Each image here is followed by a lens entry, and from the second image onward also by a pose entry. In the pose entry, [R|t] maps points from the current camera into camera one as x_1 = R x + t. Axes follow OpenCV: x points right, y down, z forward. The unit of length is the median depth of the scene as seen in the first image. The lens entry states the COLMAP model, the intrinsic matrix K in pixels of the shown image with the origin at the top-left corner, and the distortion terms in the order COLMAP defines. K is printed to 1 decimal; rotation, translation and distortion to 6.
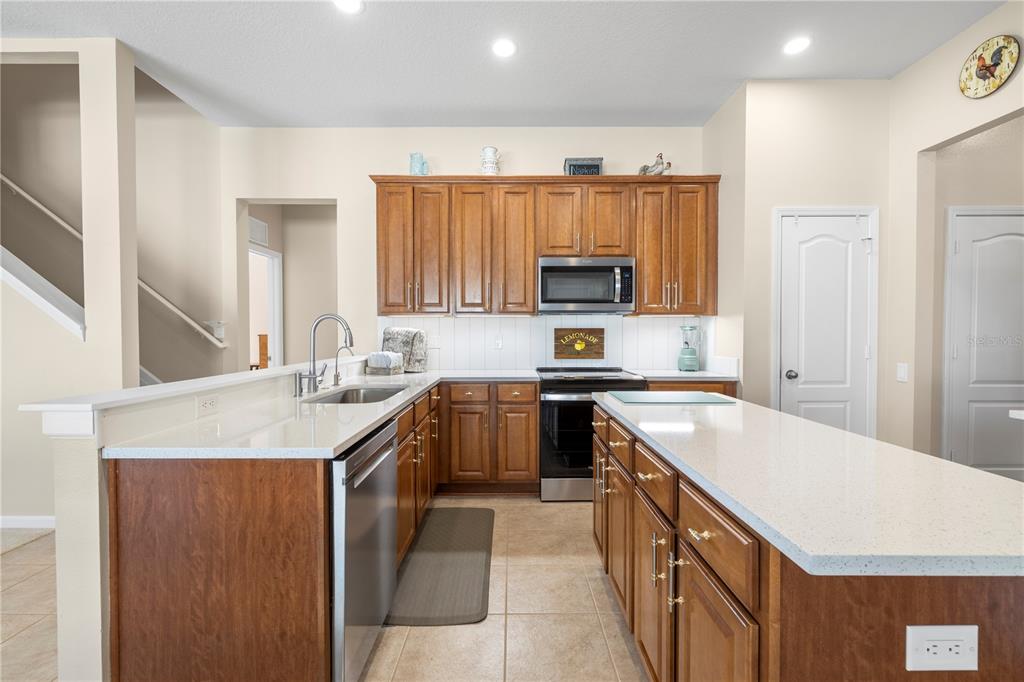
lens RADIAL K [[430.3, 0, 510.6], [0, 430.3, 340.3], [0, 0, 1]] dist [0.001813, -0.000043]
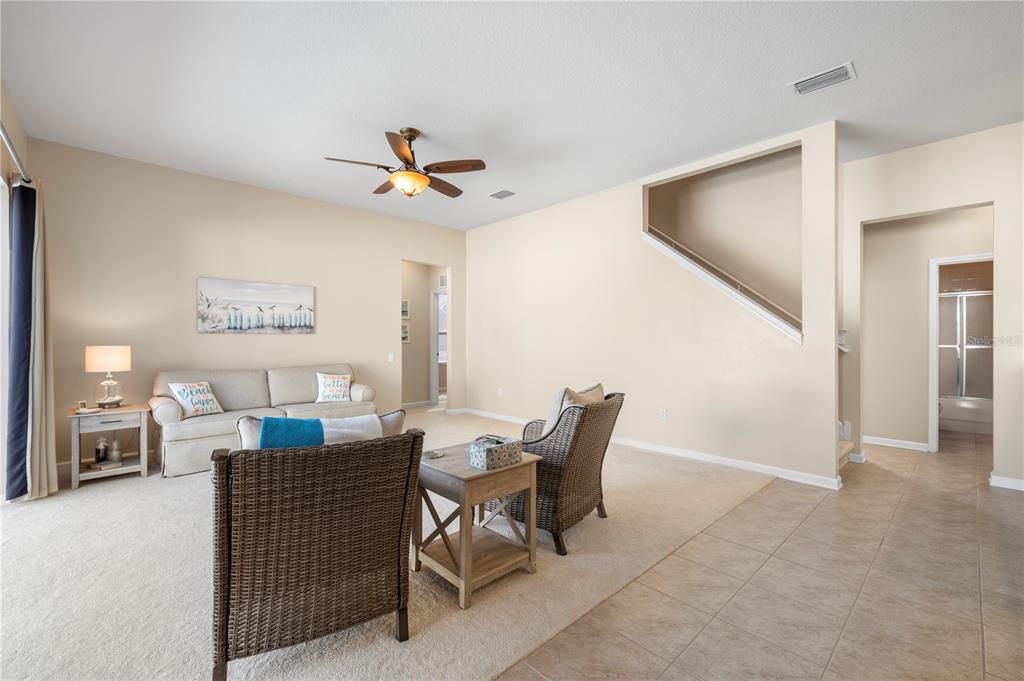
lens RADIAL K [[430.3, 0, 510.6], [0, 430.3, 339.8], [0, 0, 1]] dist [0.001813, -0.000043]
pose [[0.682494, 0.000271, -0.730892, -0.487926], [-0.015226, 0.999788, -0.013847, 0.015809], [0.730733, 0.020579, 0.682353, -0.500417]]
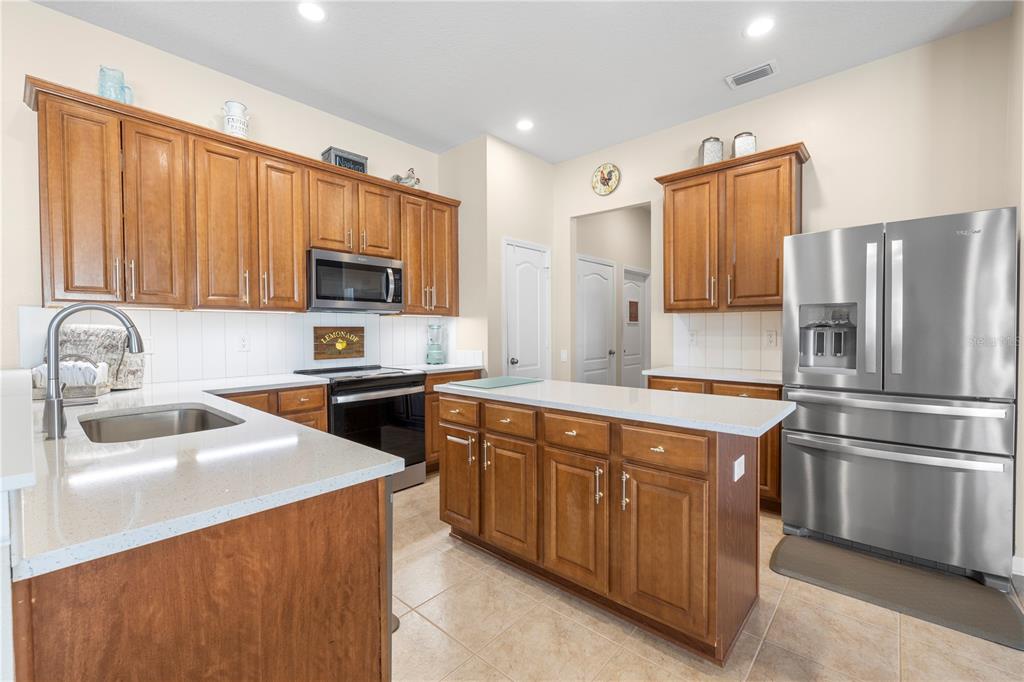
lens RADIAL K [[430.3, 0, 510.6], [0, 430.3, 340.3], [0, 0, 1]] dist [0.001813, -0.000043]
pose [[0.669060, -0.019206, 0.742960, -0.333763], [0.017602, 0.999795, 0.009994, -0.000722], [-0.743000, 0.006391, 0.669261, 0.084073]]
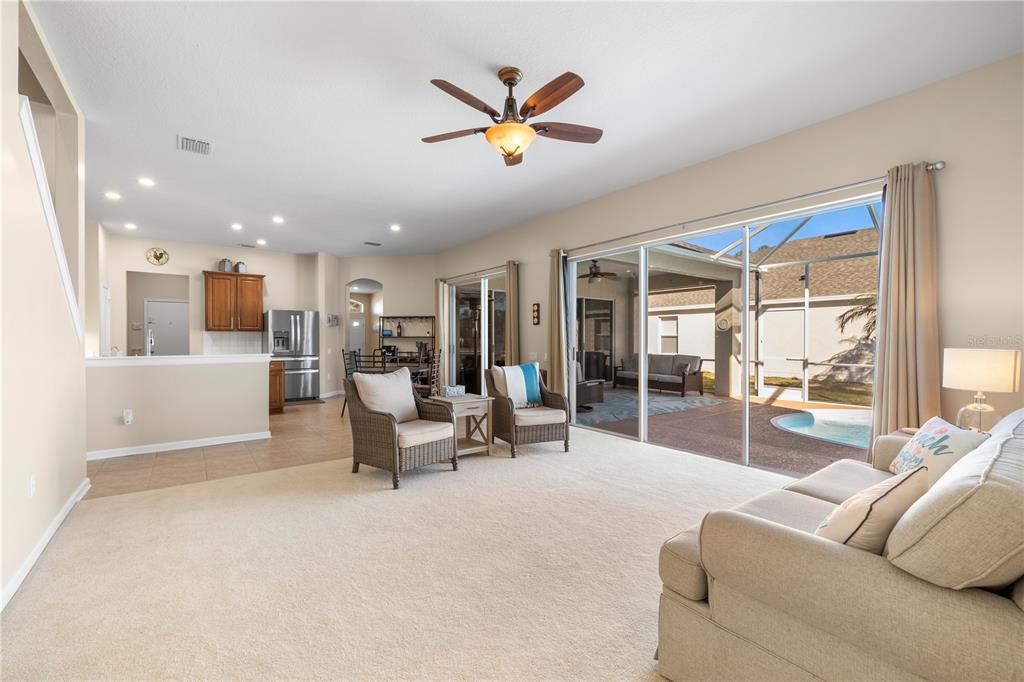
lens RADIAL K [[430.3, 0, 510.6], [0, 430.3, 340.3], [0, 0, 1]] dist [0.001813, -0.000043]
pose [[-0.598700, -0.002549, 0.800969, -2.182214], [0.014601, 0.999794, 0.014095, -0.009400], [-0.800840, 0.020134, -0.598539, 0.589959]]
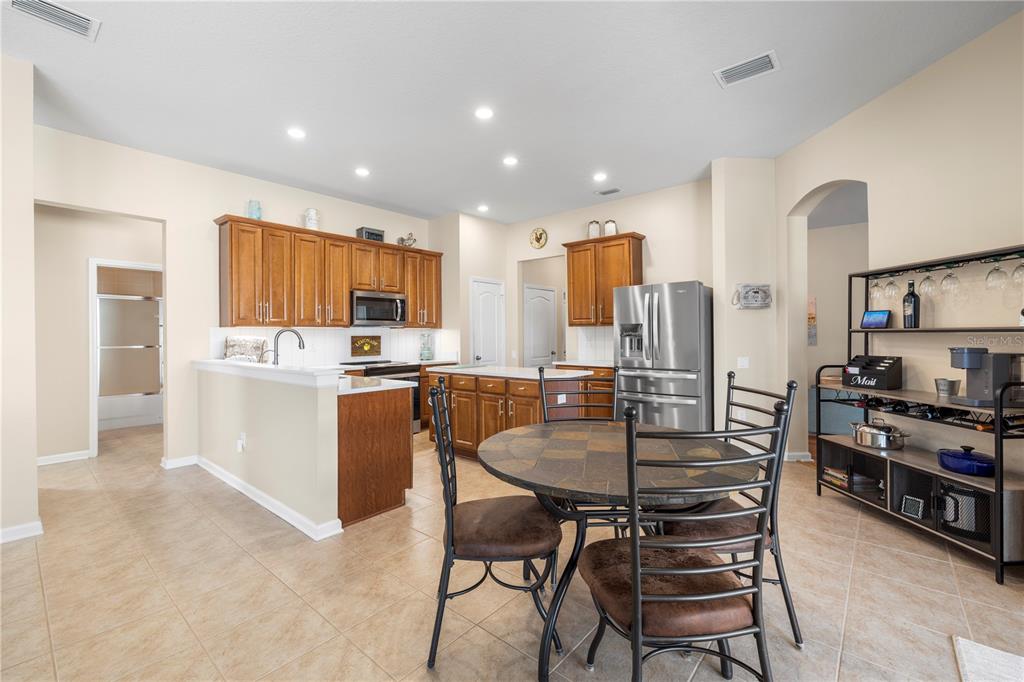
lens RADIAL K [[434.5, 0, 510.6], [0, 434.5, 337.2], [0, 0, 1]] dist [0.000304, 0.000185]
pose [[0.651506, -0.006719, 0.758614, -0.755004], [0.021476, 0.999723, -0.009589, 0.002560], [-0.758339, 0.022540, 0.651470, -0.438307]]
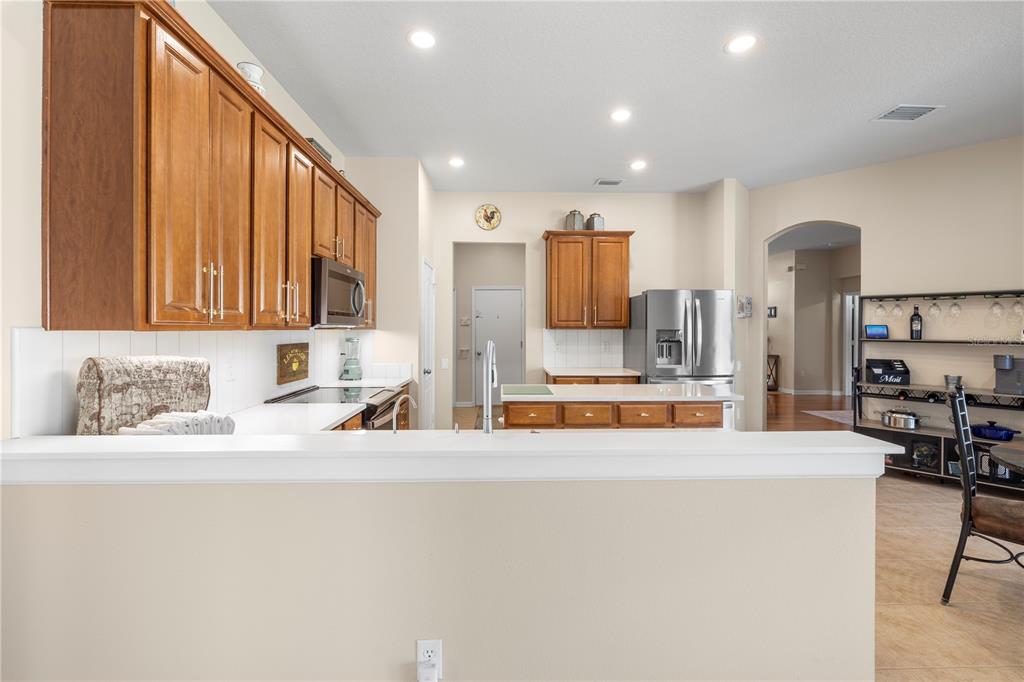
lens RADIAL K [[433.4, 0, 510.4], [0, 433.4, 331.1], [0, 0, 1]] dist [0.000536, 0.000027]
pose [[-0.027647, -0.005224, 0.999604, -0.748829], [0.016306, 0.999851, 0.005676, -0.055005], [-0.999485, 0.016457, -0.027558, 0.684452]]
